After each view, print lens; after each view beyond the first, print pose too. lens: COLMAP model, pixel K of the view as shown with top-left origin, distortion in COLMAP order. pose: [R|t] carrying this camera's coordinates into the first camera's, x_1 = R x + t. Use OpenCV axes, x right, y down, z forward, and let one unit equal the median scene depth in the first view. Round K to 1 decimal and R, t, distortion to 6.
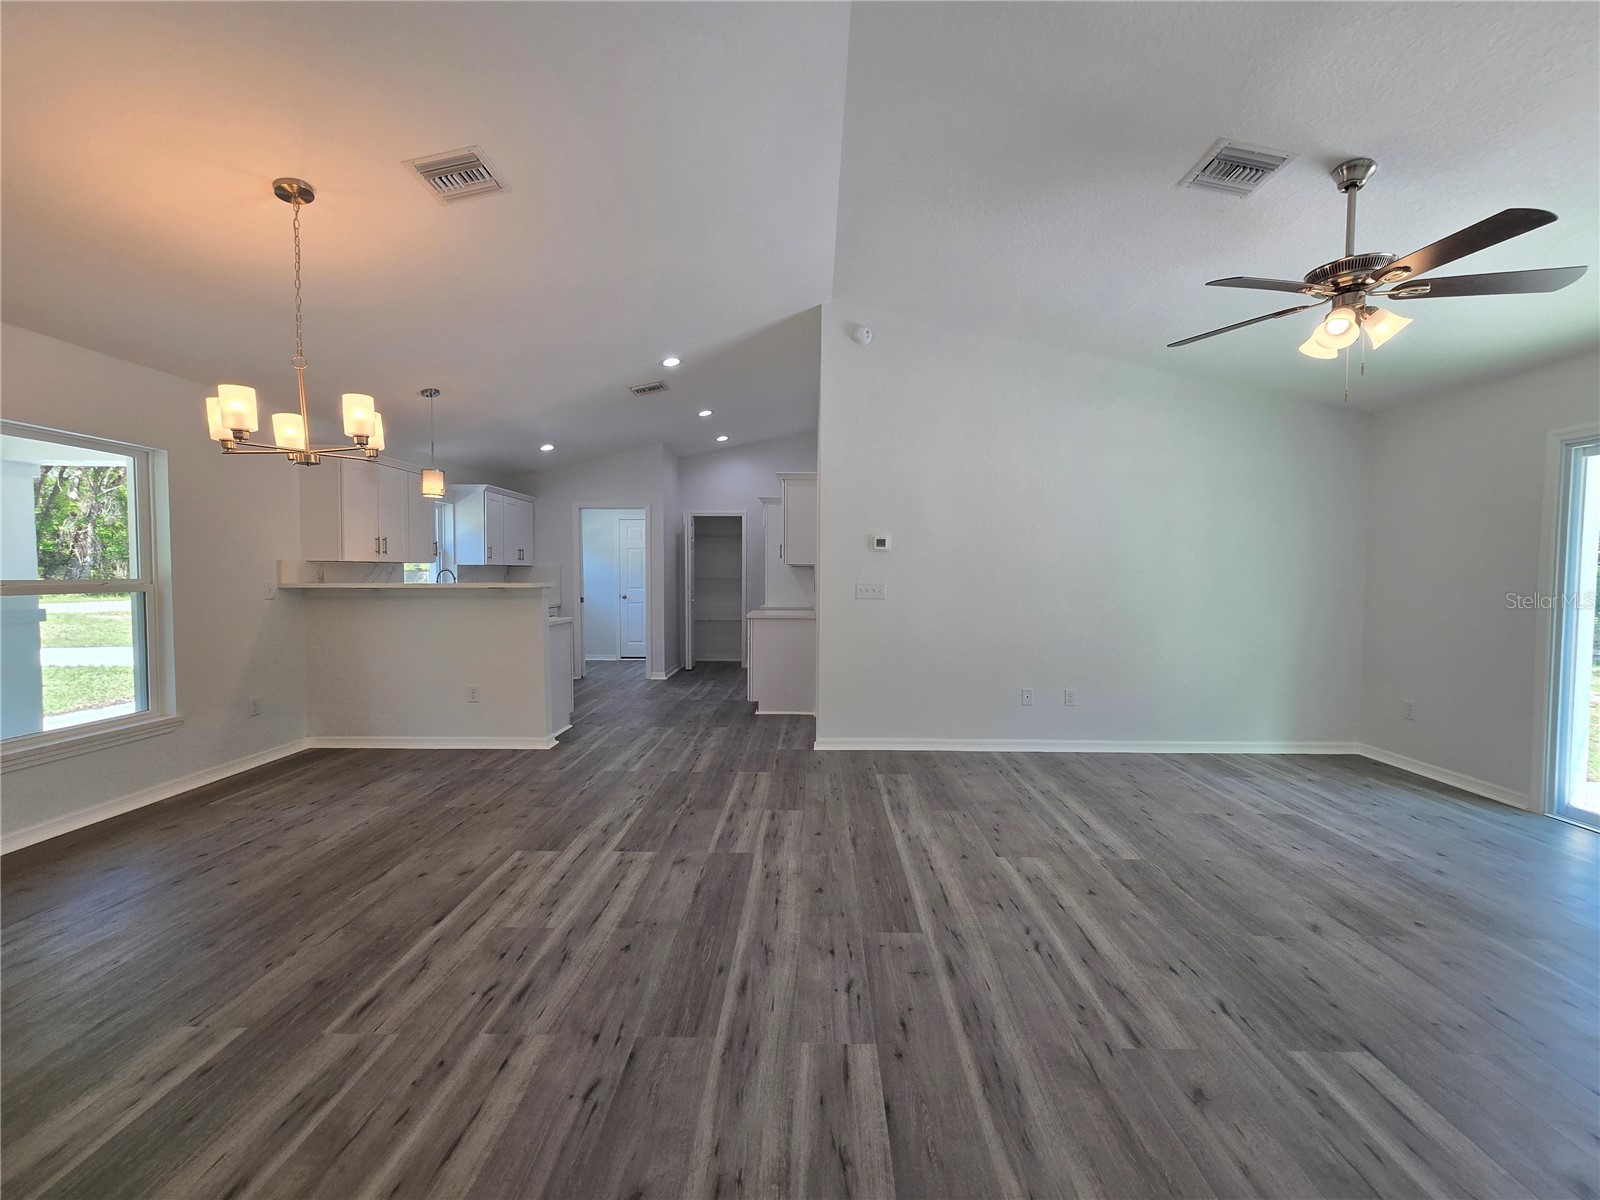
lens RADIAL K [[657.1, 0, 799.1], [0, 657.1, 592.2], [0, 0, 1]] dist [-0.003455, -0.000049]
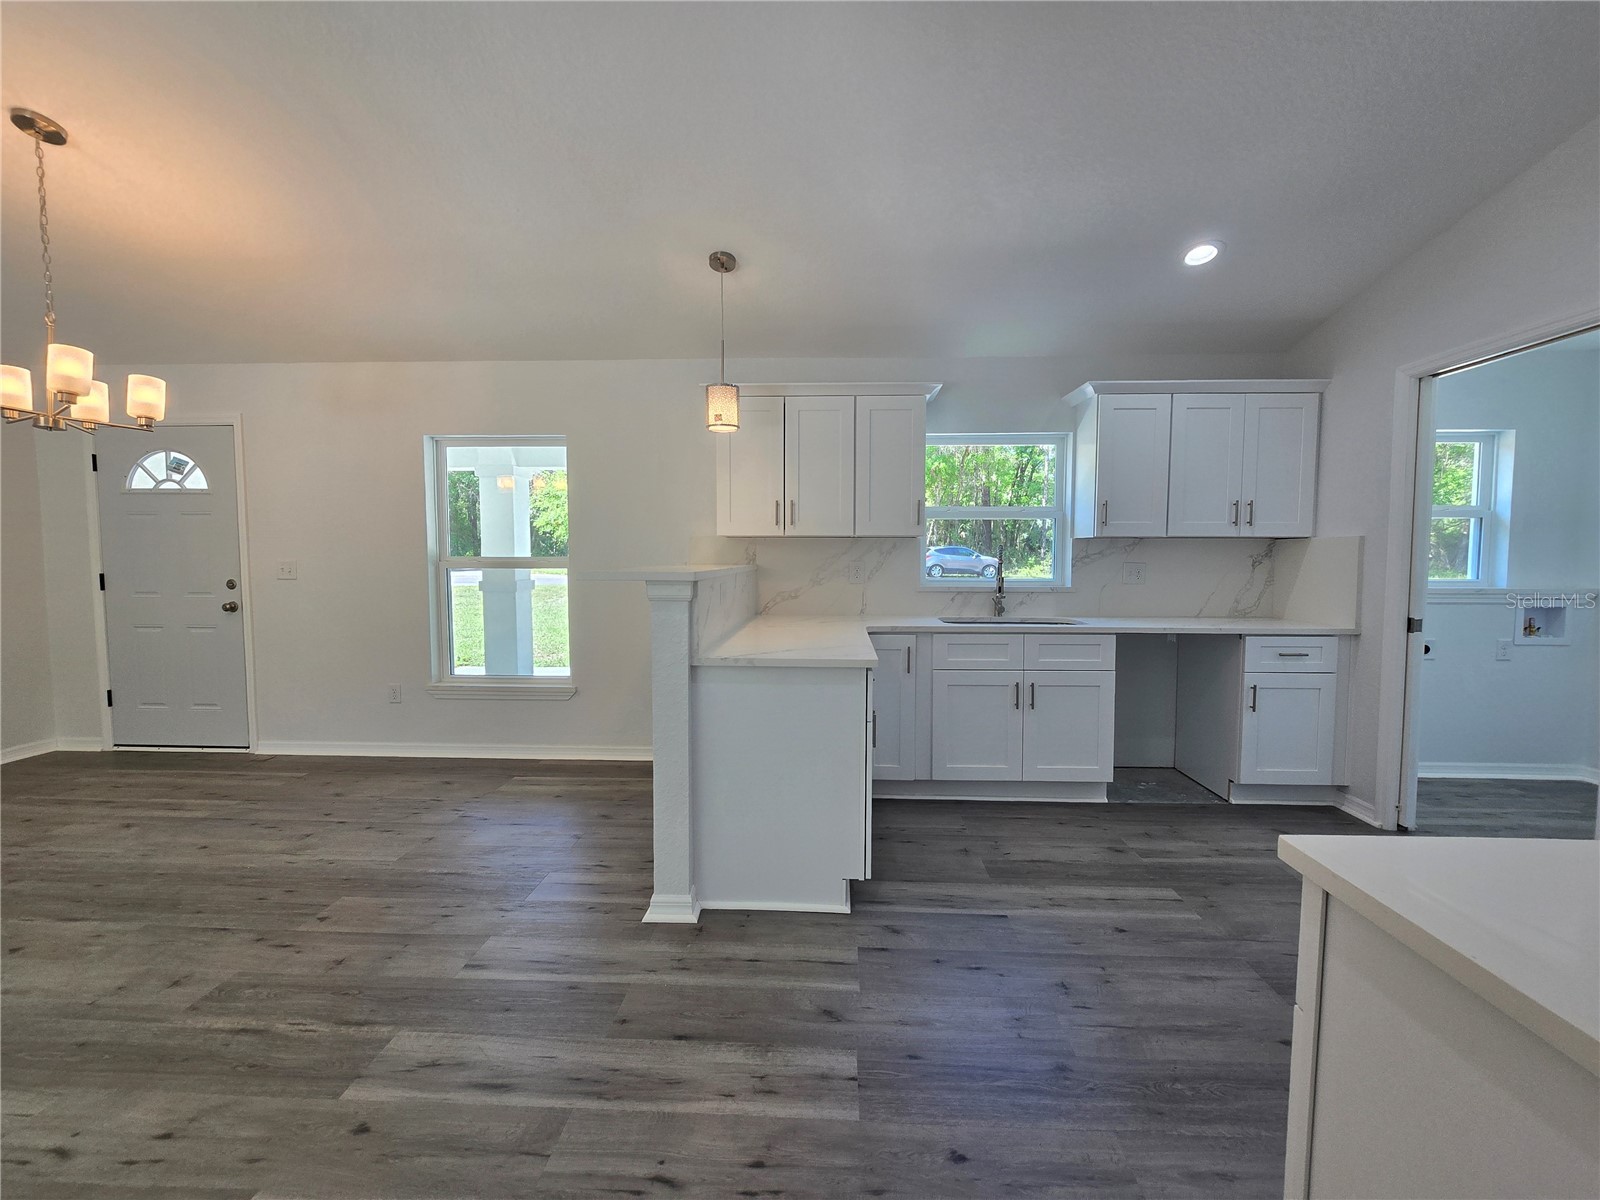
lens RADIAL K [[657.1, 0, 807.1], [0, 657.1, 591.1], [0, 0, 1]] dist [-0.003455, -0.000049]
pose [[-0.019464, 0.056146, -0.998233, 0.115192], [-0.031156, 0.997903, 0.056735, -0.044480], [0.999325, 0.032205, -0.017674, 1.634965]]
